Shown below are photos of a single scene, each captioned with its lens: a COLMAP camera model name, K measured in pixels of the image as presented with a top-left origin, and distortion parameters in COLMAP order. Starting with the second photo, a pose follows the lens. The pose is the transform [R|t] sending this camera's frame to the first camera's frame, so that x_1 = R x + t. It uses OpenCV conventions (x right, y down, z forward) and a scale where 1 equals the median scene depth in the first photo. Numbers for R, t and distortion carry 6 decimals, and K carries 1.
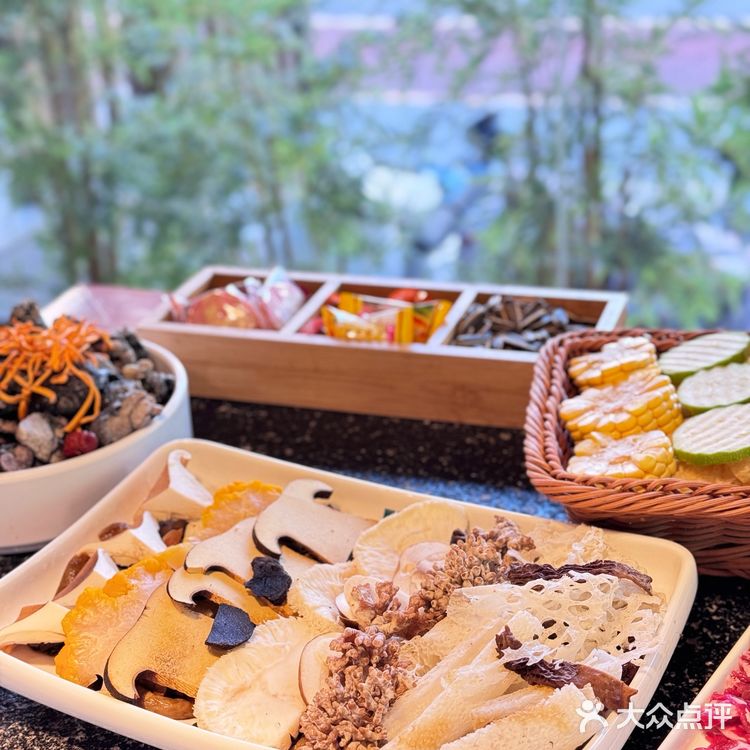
lens RADIAL K [[1426.8, 0, 375.0], [0, 1426.8, 375.0], [0, 0, 1]] dist [0.181742, -0.126350]
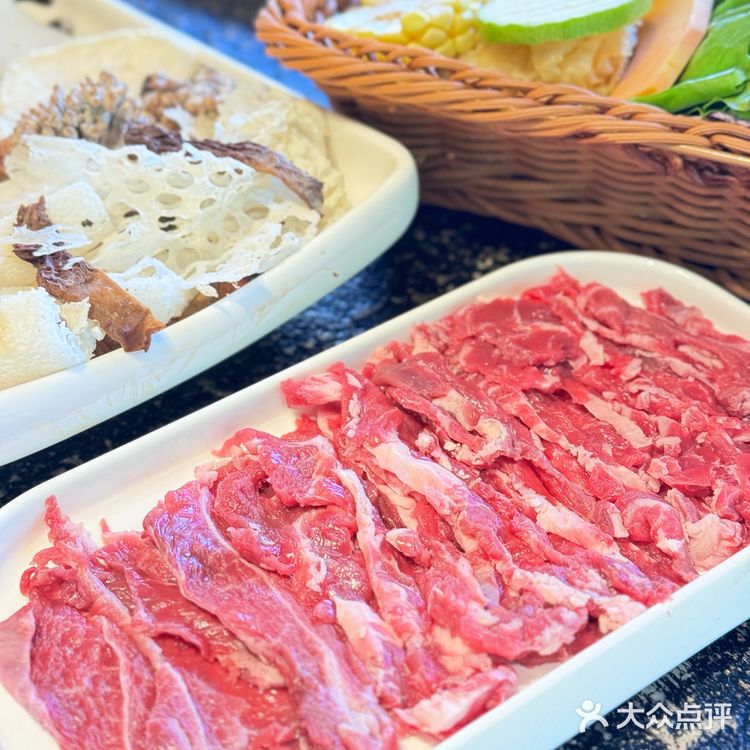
lens RADIAL K [[1426.8, 0, 375.0], [0, 1426.8, 375.0], [0, 0, 1]] dist [0.181742, -0.126350]
pose [[0.942595, 0.243617, -0.228396, 0.339024], [-0.179200, 0.946141, 0.269636, 0.036576], [0.281783, -0.213230, 0.935485, 0.326626]]
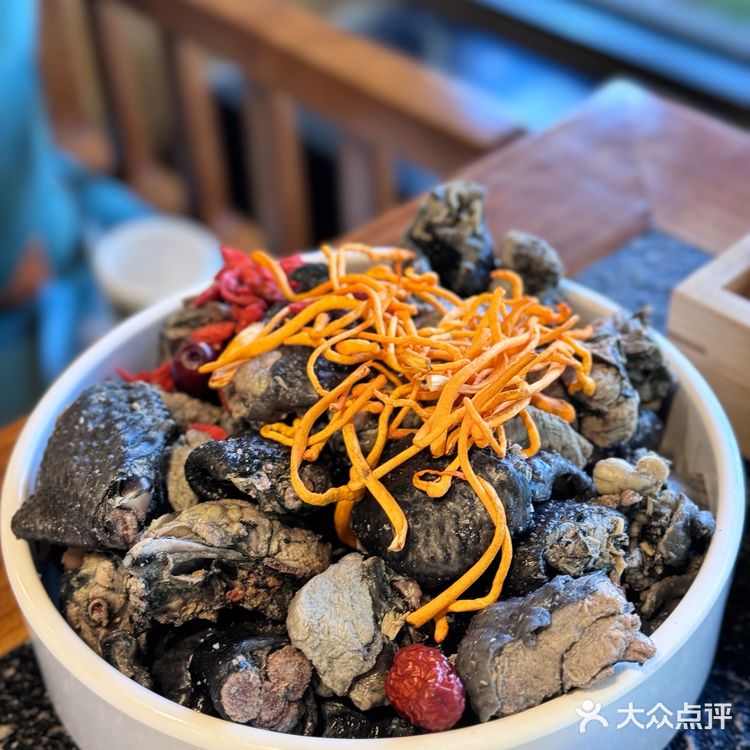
lens RADIAL K [[1426.8, 0, 375.0], [0, 1426.8, 375.0], [0, 0, 1]] dist [0.181742, -0.126350]
pose [[0.893509, 0.305328, -0.329265, -0.121896], [-0.214598, 0.934449, 0.284172, -0.150781], [0.394447, -0.183250, 0.900461, 0.703335]]
